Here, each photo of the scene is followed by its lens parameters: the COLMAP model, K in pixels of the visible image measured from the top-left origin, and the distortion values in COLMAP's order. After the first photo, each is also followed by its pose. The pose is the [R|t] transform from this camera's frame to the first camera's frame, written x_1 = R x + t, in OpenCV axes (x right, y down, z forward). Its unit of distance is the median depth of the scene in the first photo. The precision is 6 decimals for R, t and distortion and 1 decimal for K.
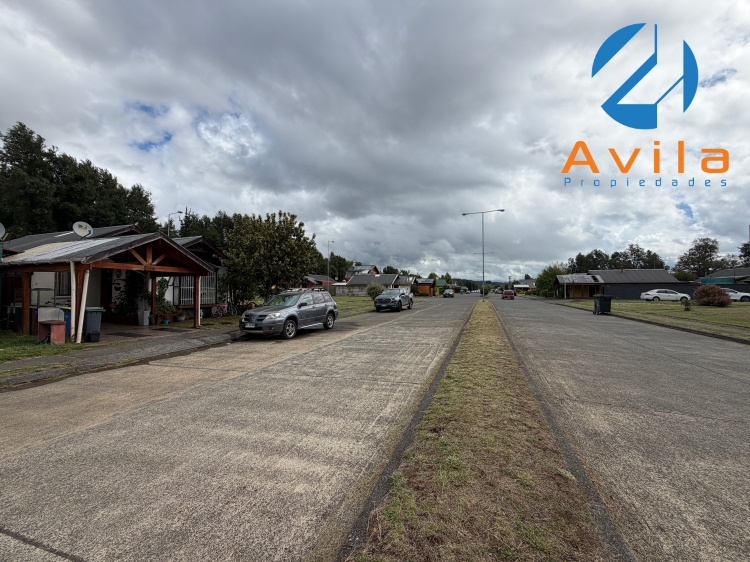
lens RADIAL K [[297.5, 0, 373.9], [0, 297.5, 282.5], [0, 0, 1]] dist [-0.000531, 0.000110]
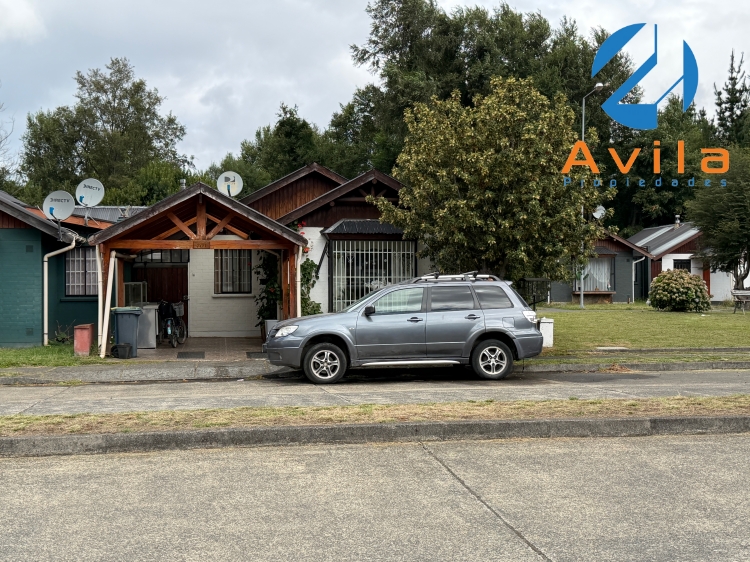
lens RADIAL K [[961.6, 0, 375.0], [0, 961.6, 281.0], [0, 0, 1]] dist [0.116316, 0.006587]
pose [[0.489116, -0.012621, -0.872128, 1.068693], [0.027939, 0.999609, 0.001203, 0.030911], [0.871771, -0.024955, 0.489277, 0.347562]]
